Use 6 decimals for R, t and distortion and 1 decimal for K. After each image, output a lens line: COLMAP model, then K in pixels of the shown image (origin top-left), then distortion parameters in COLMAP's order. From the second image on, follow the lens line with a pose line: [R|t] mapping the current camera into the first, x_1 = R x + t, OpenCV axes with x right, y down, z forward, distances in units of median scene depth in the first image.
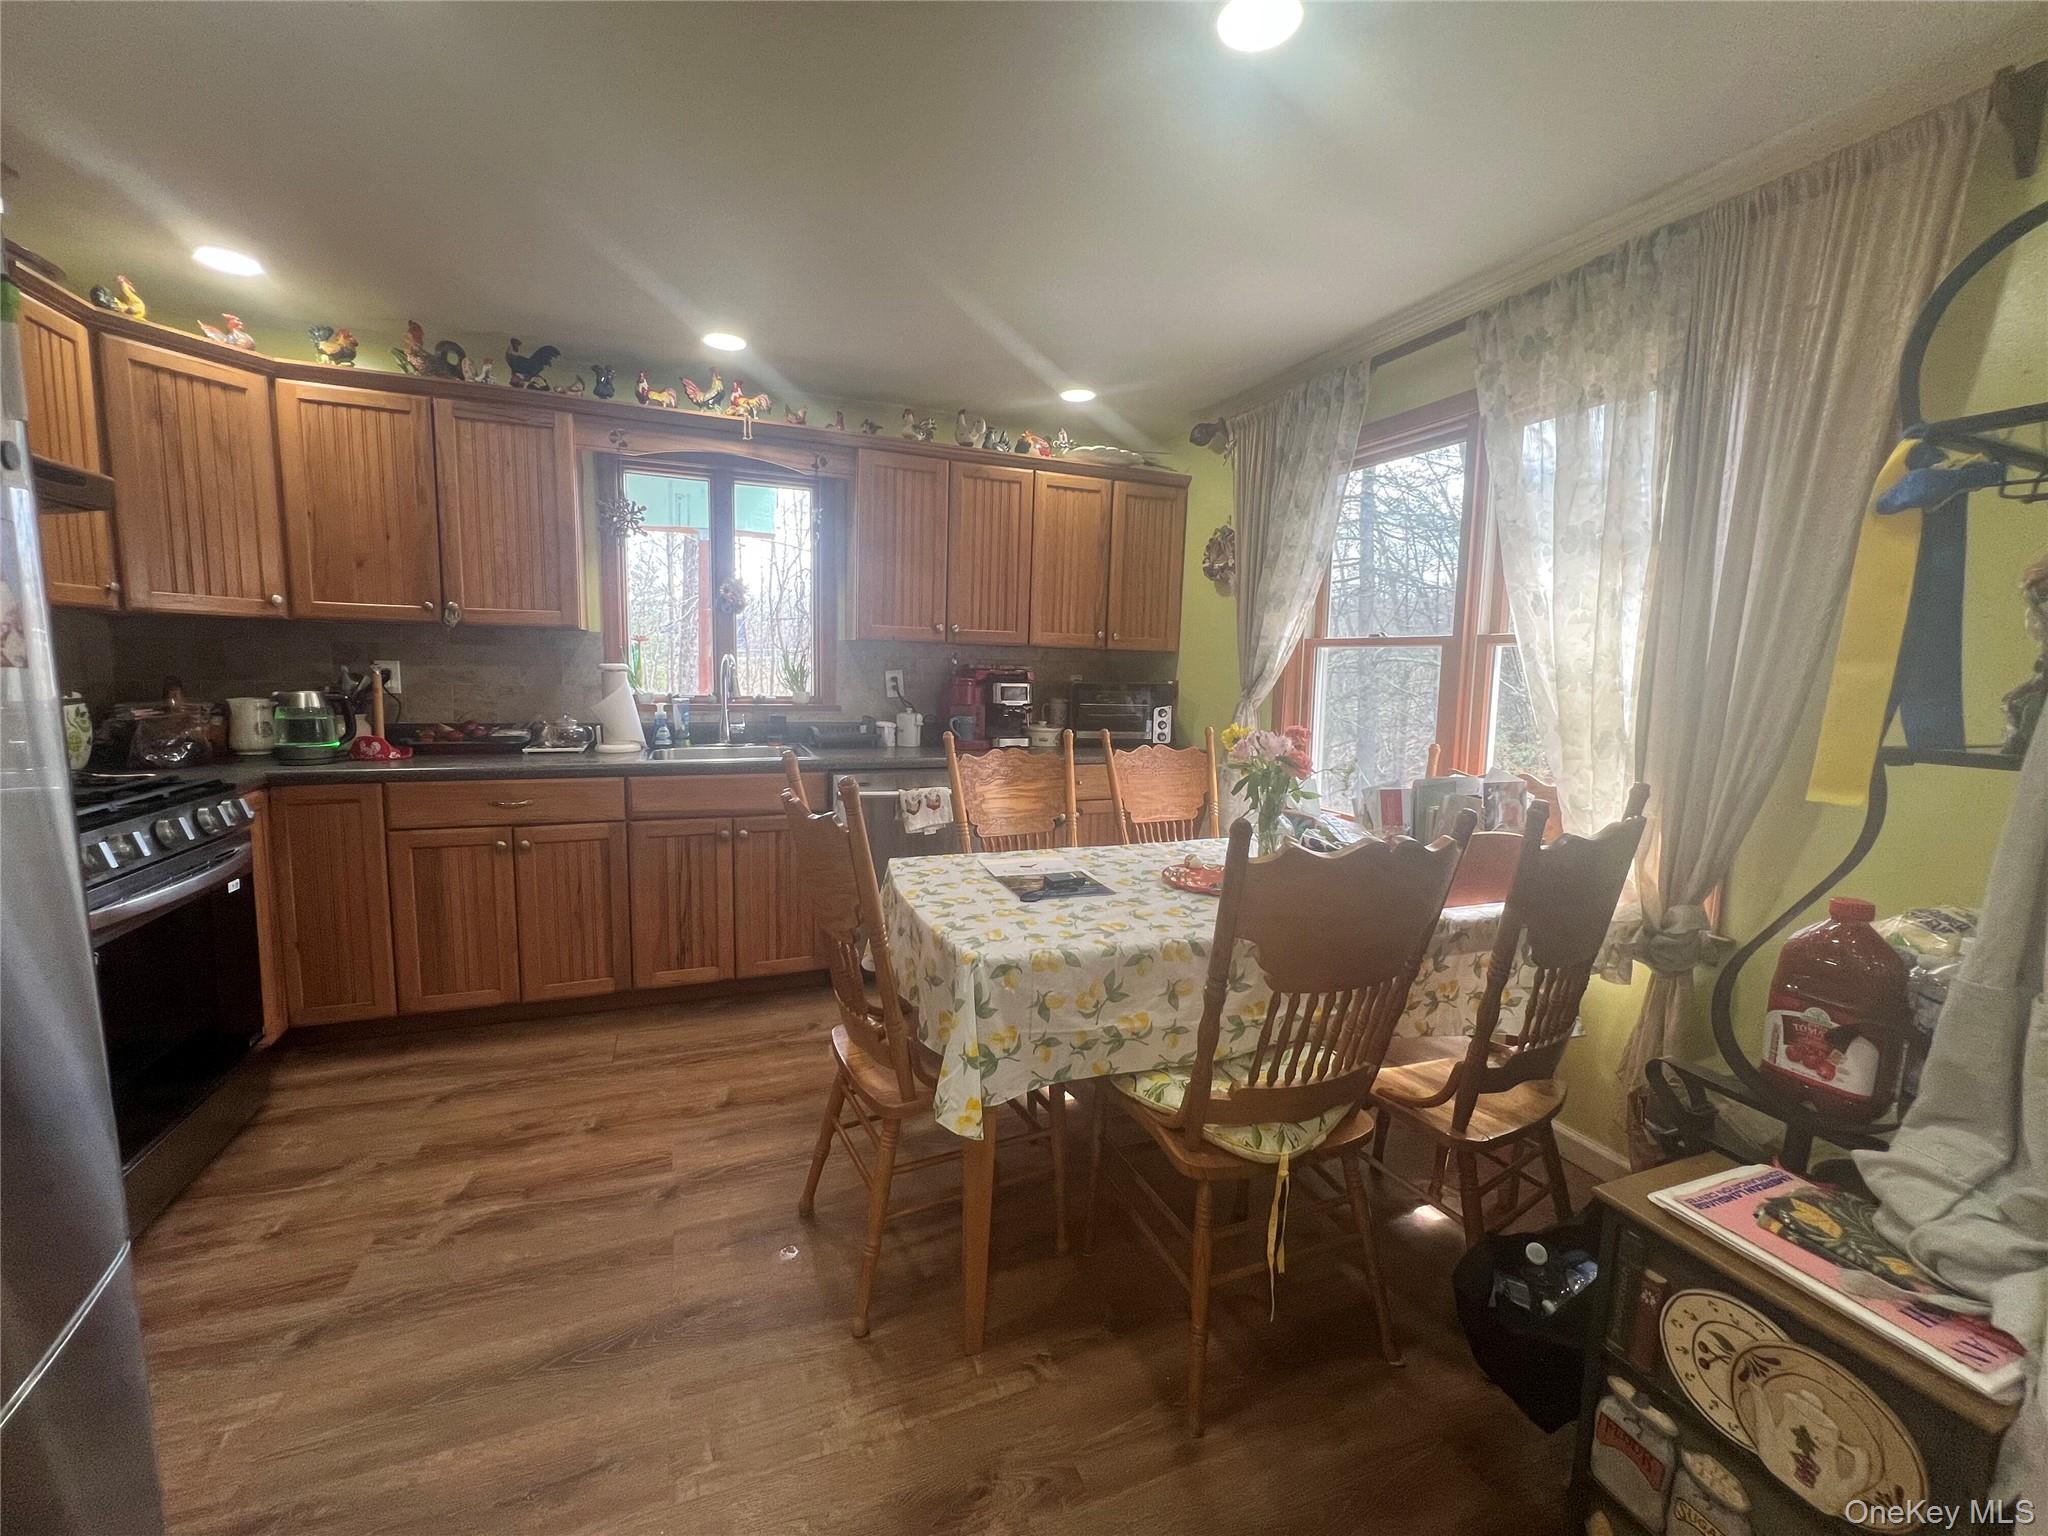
lens RADIAL K [[825.2, 0, 1021.6], [0, 825.2, 759.1], [0, 0, 1]] dist [-0.003876, 0.002369]
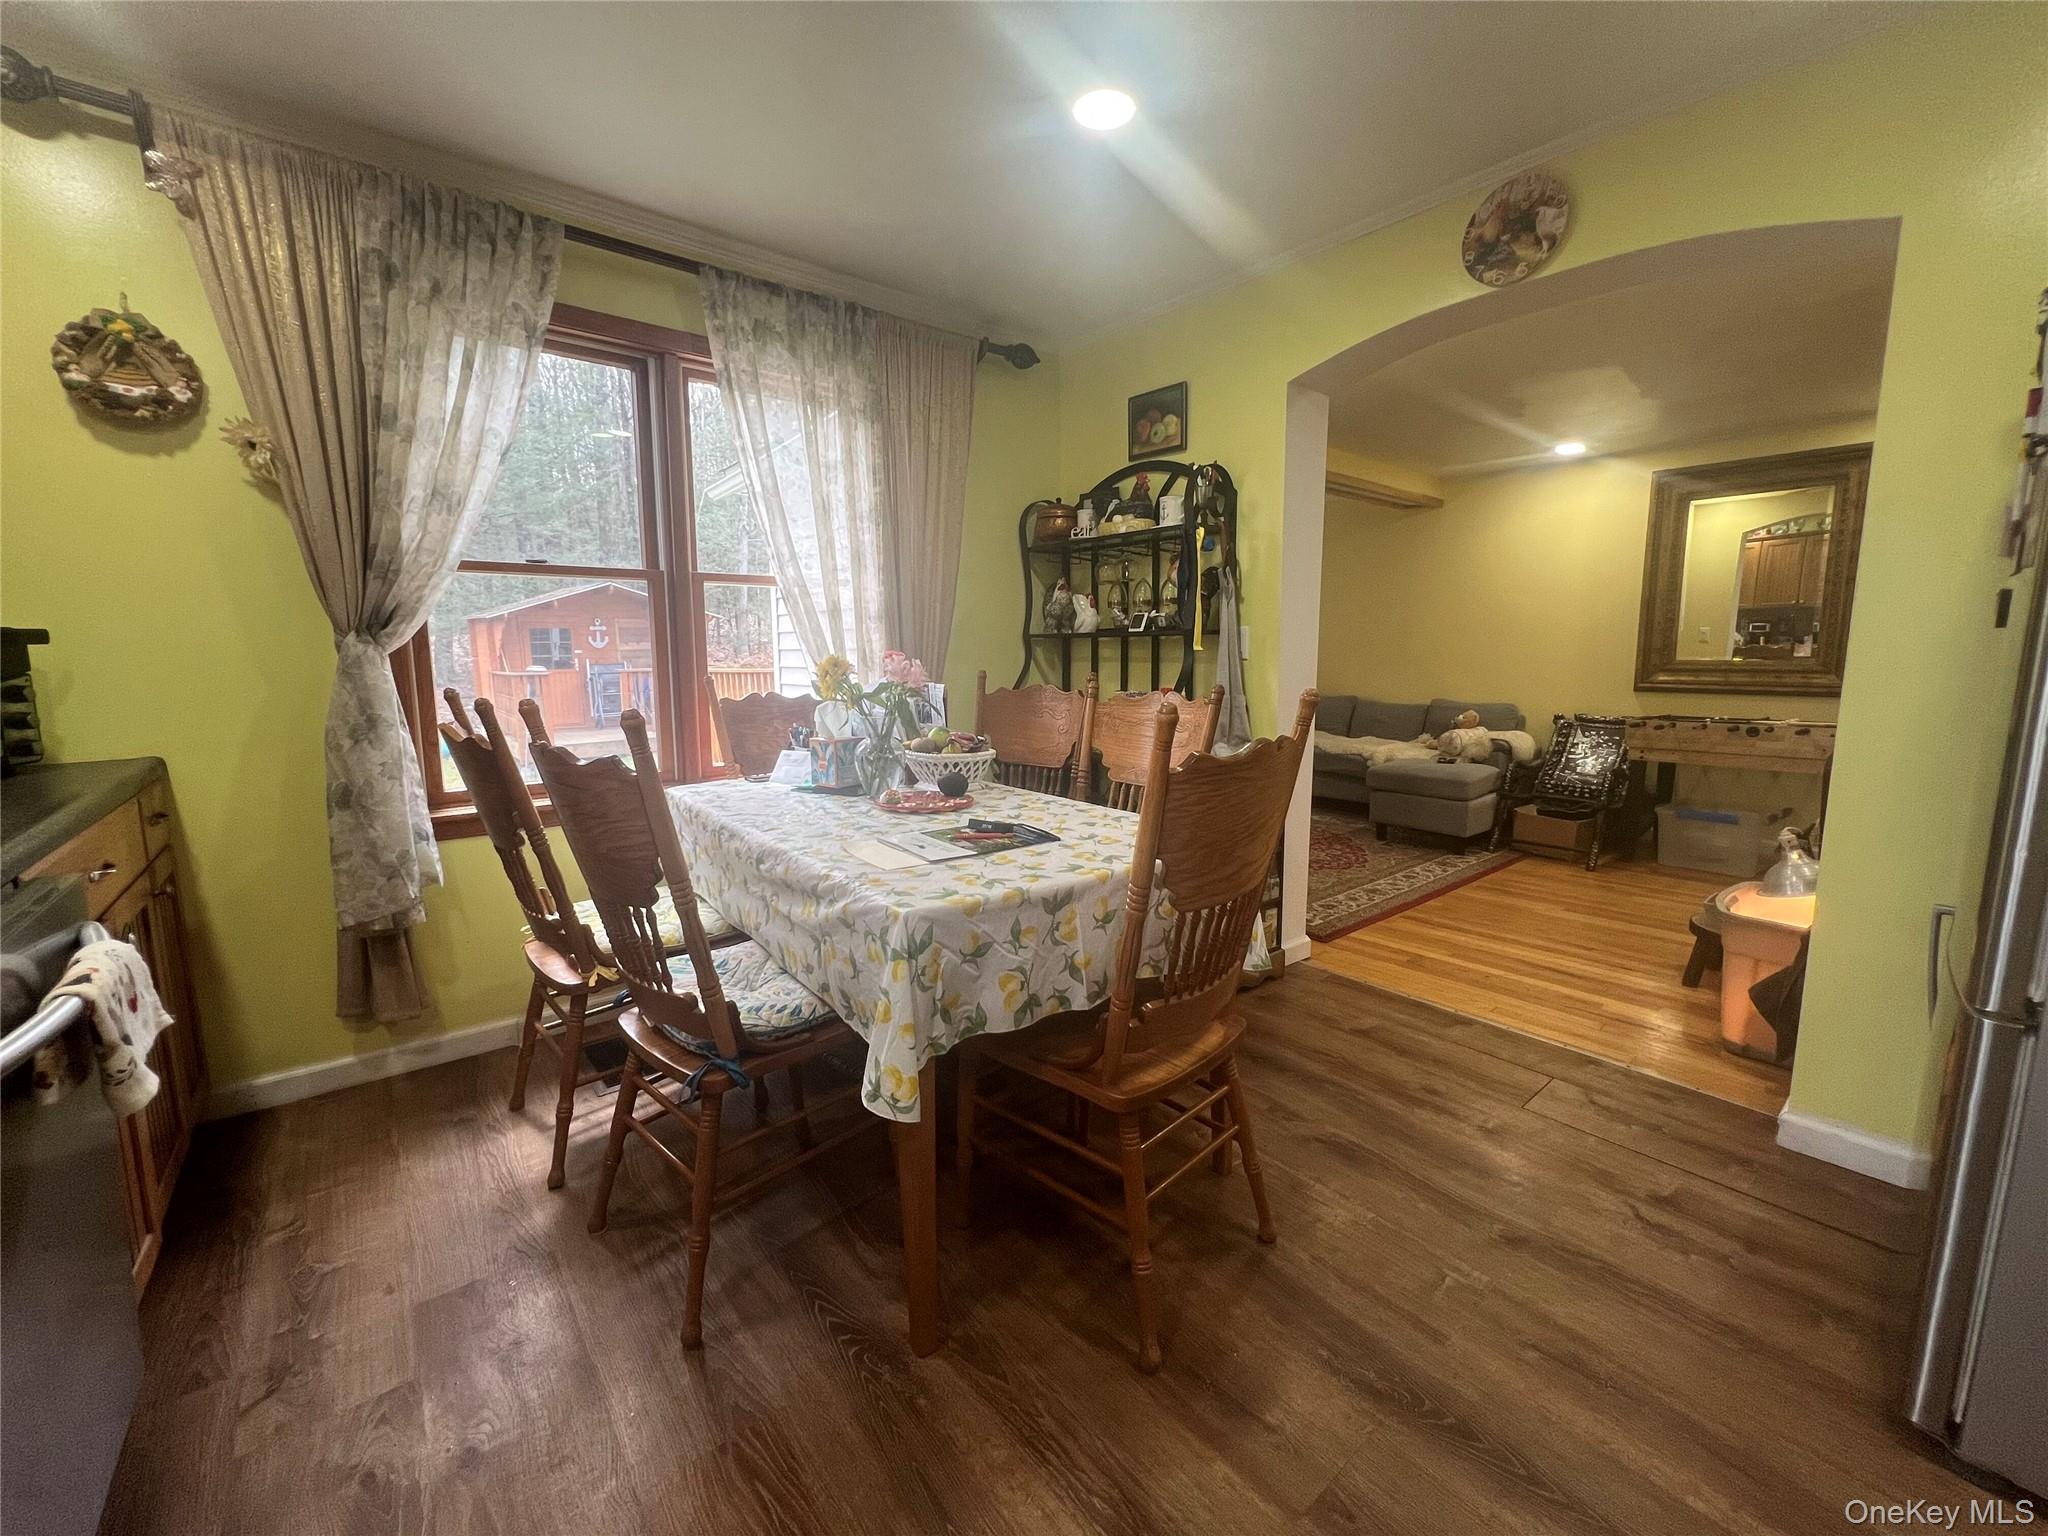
lens RADIAL K [[825.2, 0, 1021.6], [0, 825.2, 759.1], [0, 0, 1]] dist [-0.003876, 0.002369]
pose [[-0.297149, -0.153143, 0.942470, -0.544644], [0.107521, 0.975409, 0.192395, -0.065184], [-0.948758, 0.158505, -0.273376, 0.818816]]
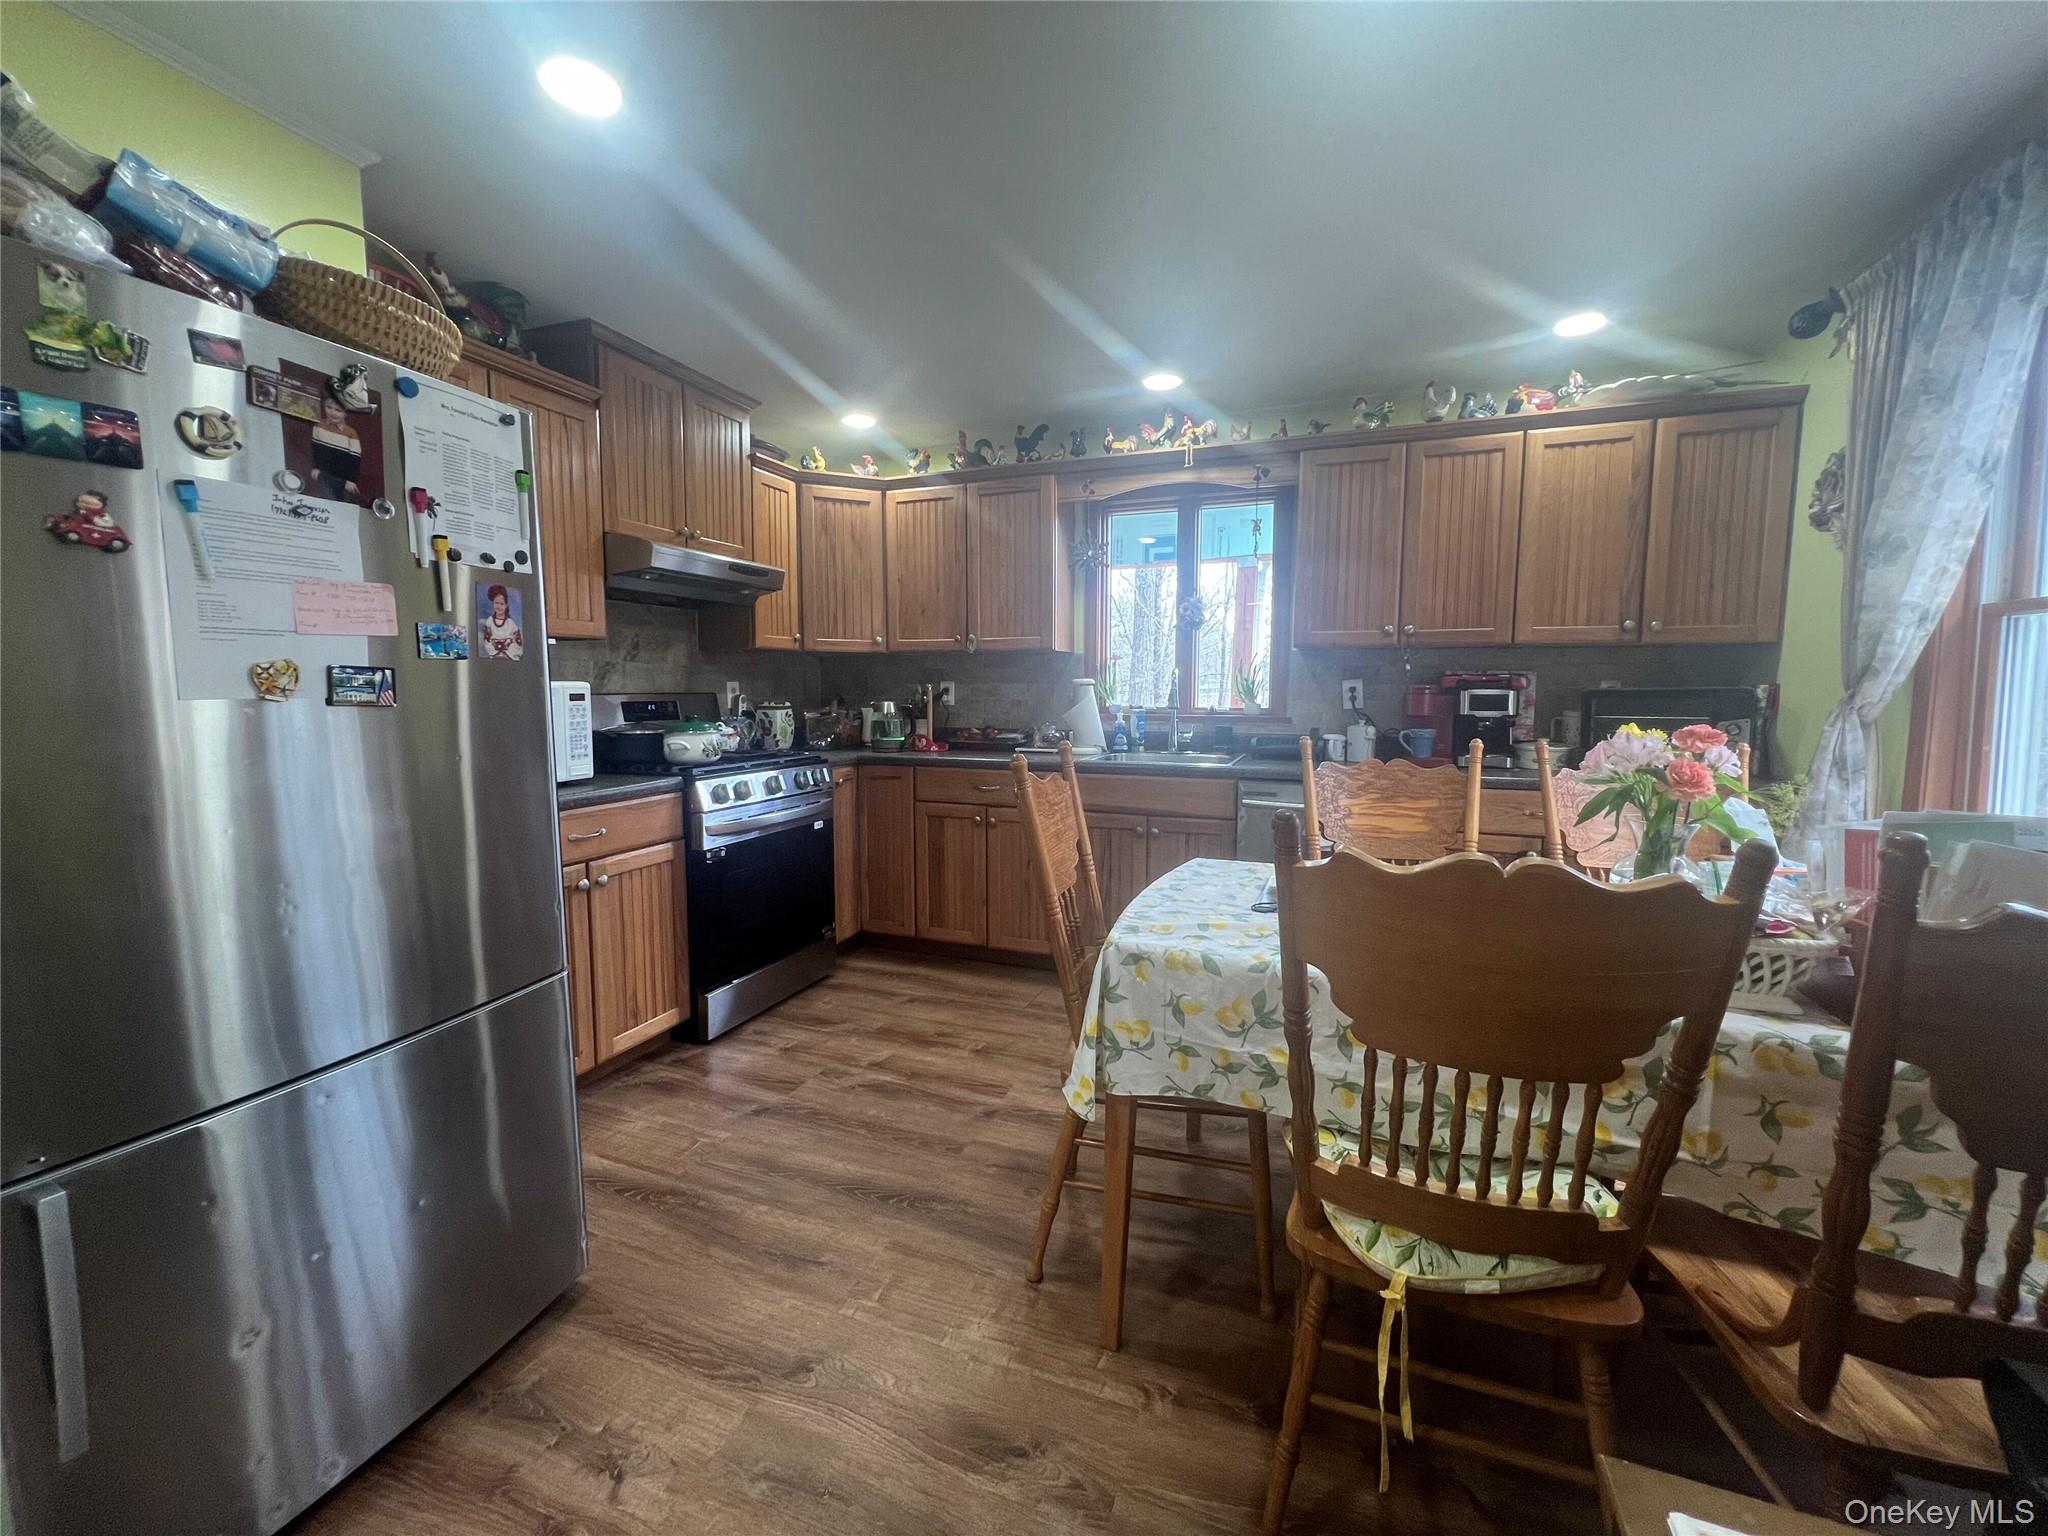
lens RADIAL K [[825.2, 0, 1021.6], [0, 825.2, 759.1], [0, 0, 1]] dist [-0.003876, 0.002369]
pose [[0.731335, 0.035967, -0.681070, 0.275110], [-0.060734, 0.998076, -0.012508, 0.020735], [0.679309, 0.050511, 0.732112, 0.094543]]
